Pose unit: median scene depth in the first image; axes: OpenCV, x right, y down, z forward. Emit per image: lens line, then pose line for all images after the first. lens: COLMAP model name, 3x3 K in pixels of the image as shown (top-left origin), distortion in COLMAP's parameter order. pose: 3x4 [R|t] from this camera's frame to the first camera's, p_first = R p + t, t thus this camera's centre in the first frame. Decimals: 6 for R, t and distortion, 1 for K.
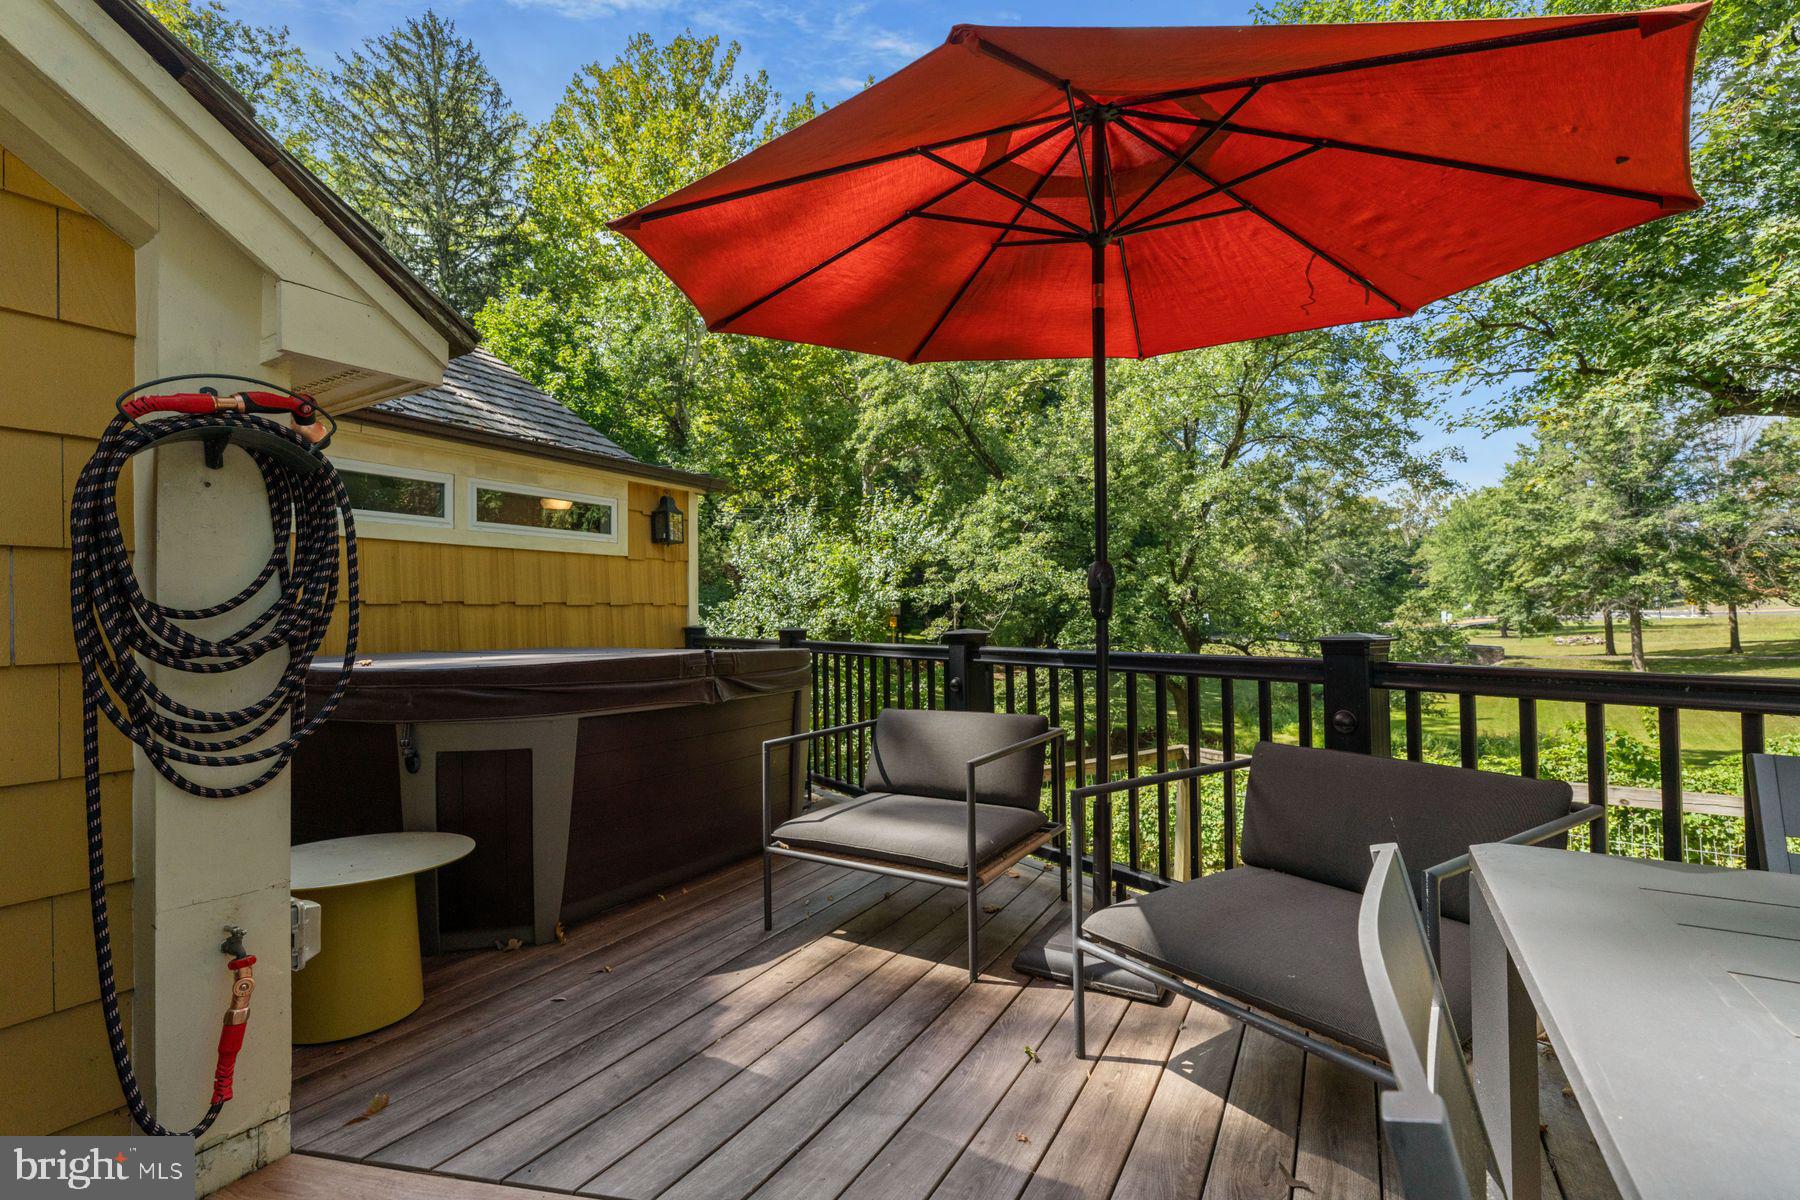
lens RADIAL K [[823.5, 0, 900.0], [0, 823.5, 600.0], [0, 0, 1]] dist [-0.000107, 0.000815]
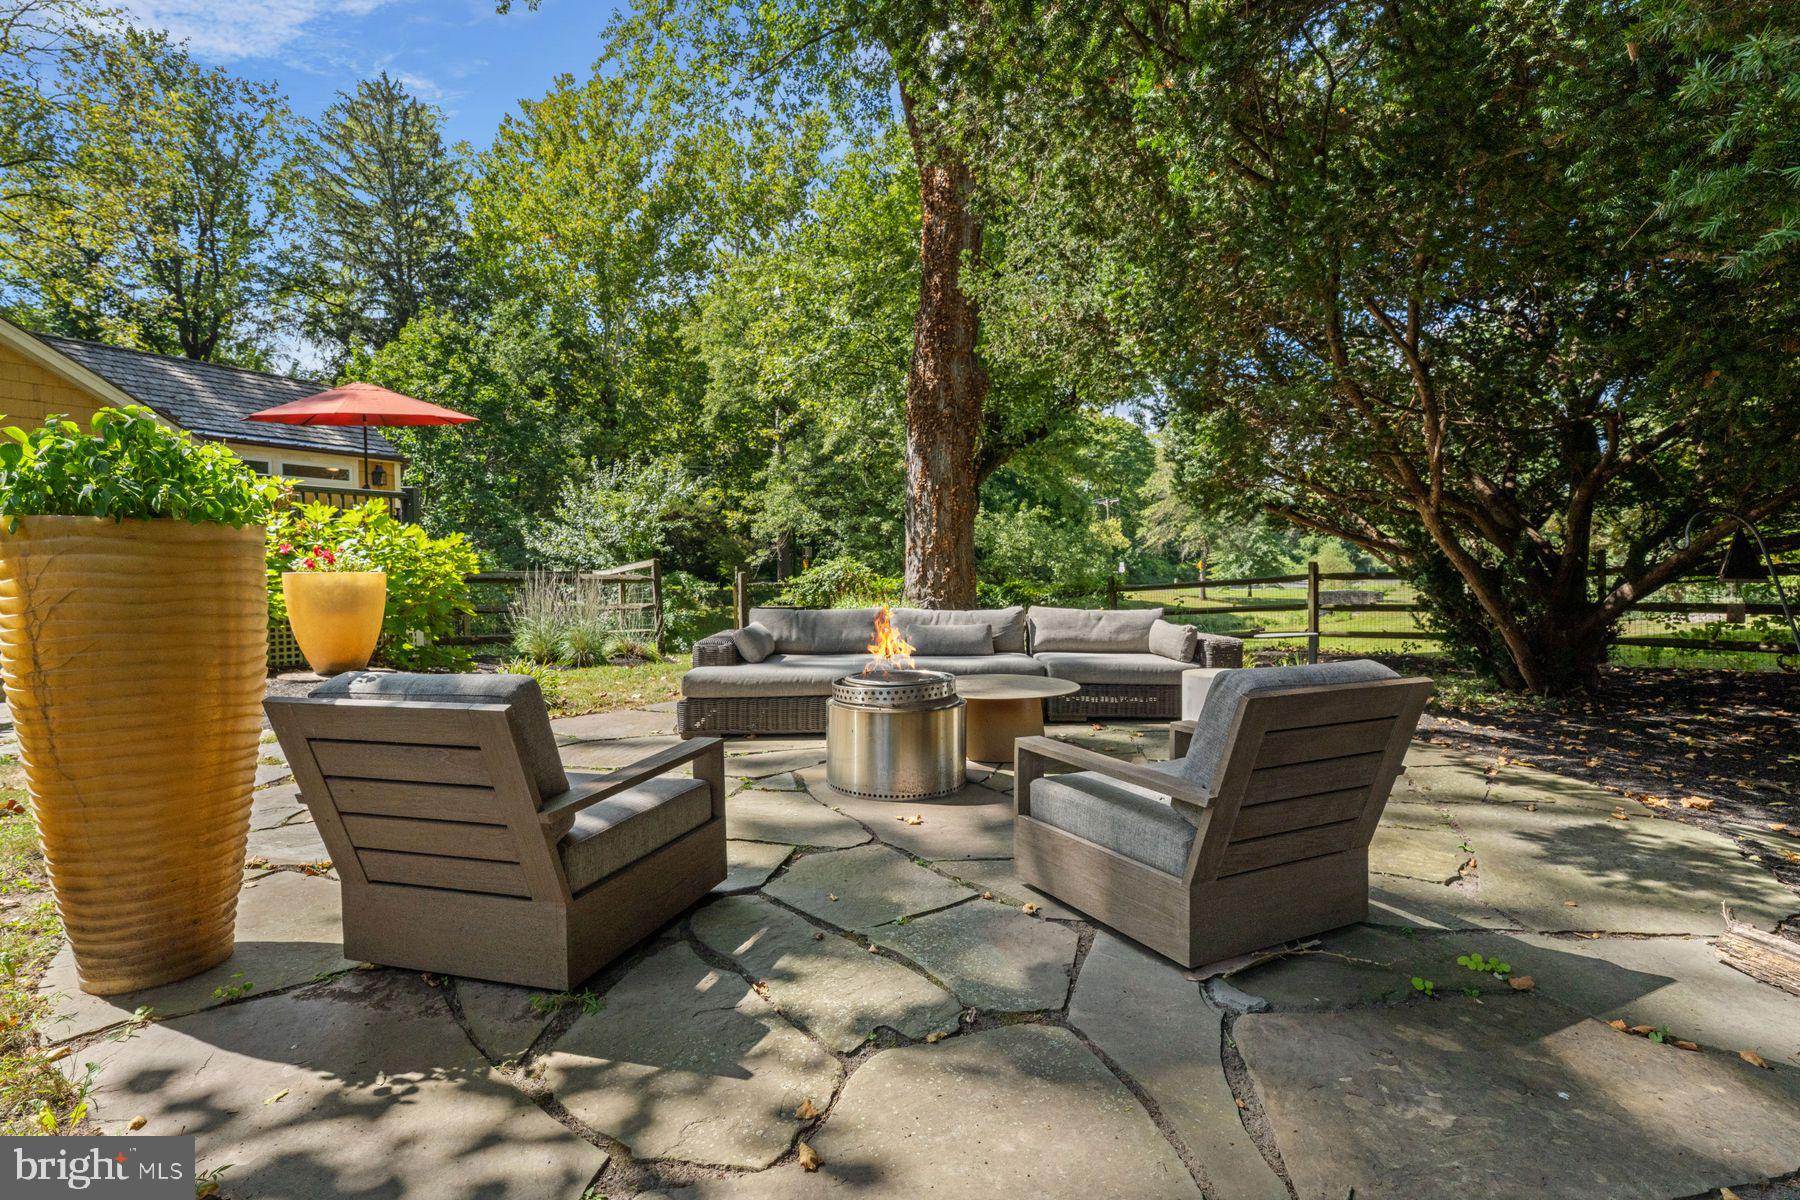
lens RADIAL K [[802.7, 0, 900.0], [0, 802.7, 600.0], [0, 0, 1]] dist [-0.003466, 0.000392]
pose [[0.999779, 0.006968, -0.019833, 0.301680], [-0.005847, 0.998413, 0.056008, 0.029362], [0.020192, -0.055880, 0.998233, -0.311108]]
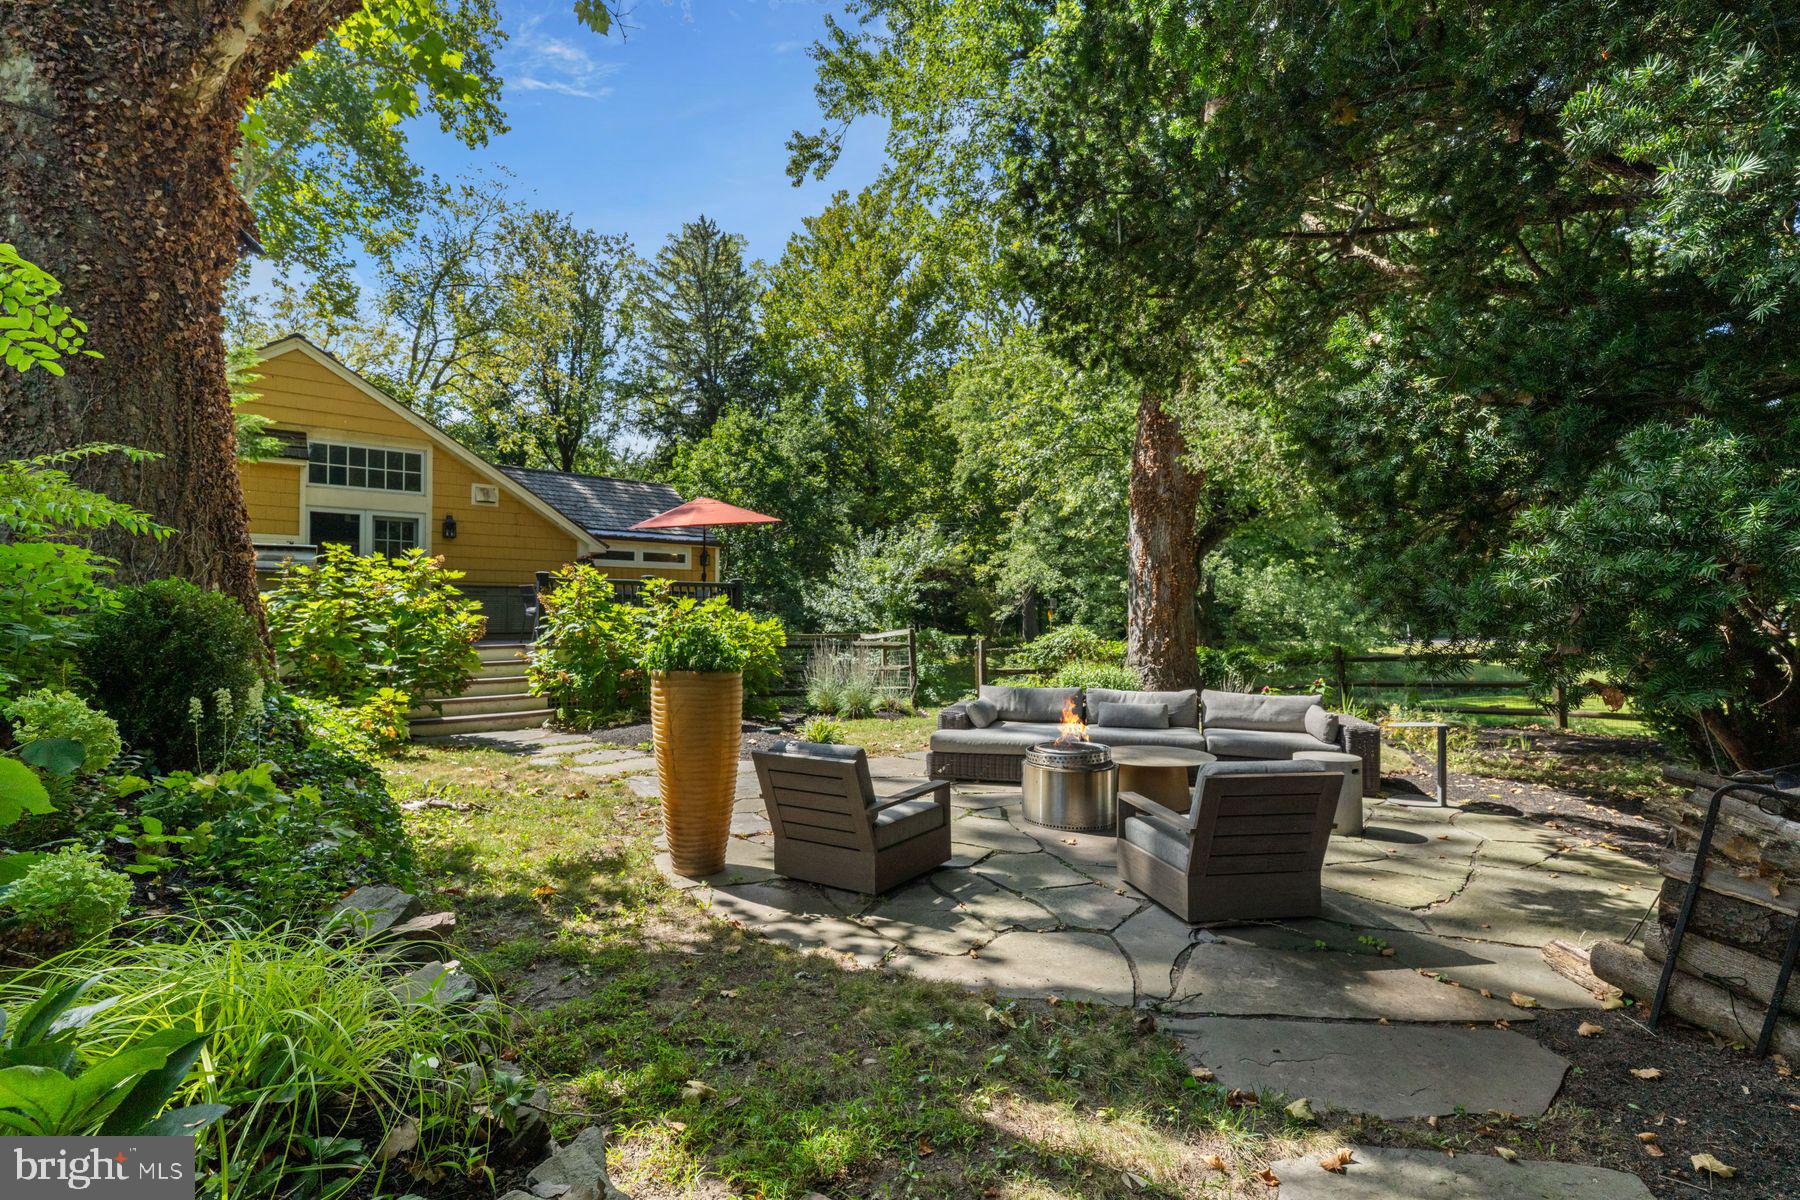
lens RADIAL K [[800.6, 0, 897.8], [0, 800.6, 608.6], [0, 0, 1]] dist [0.001705, 0.000206]
pose [[0.946039, 0.004878, -0.324015, 0.321412], [-0.001563, 0.999944, 0.010491, 0.014219], [0.324048, -0.009418, 0.945994, -0.375418]]
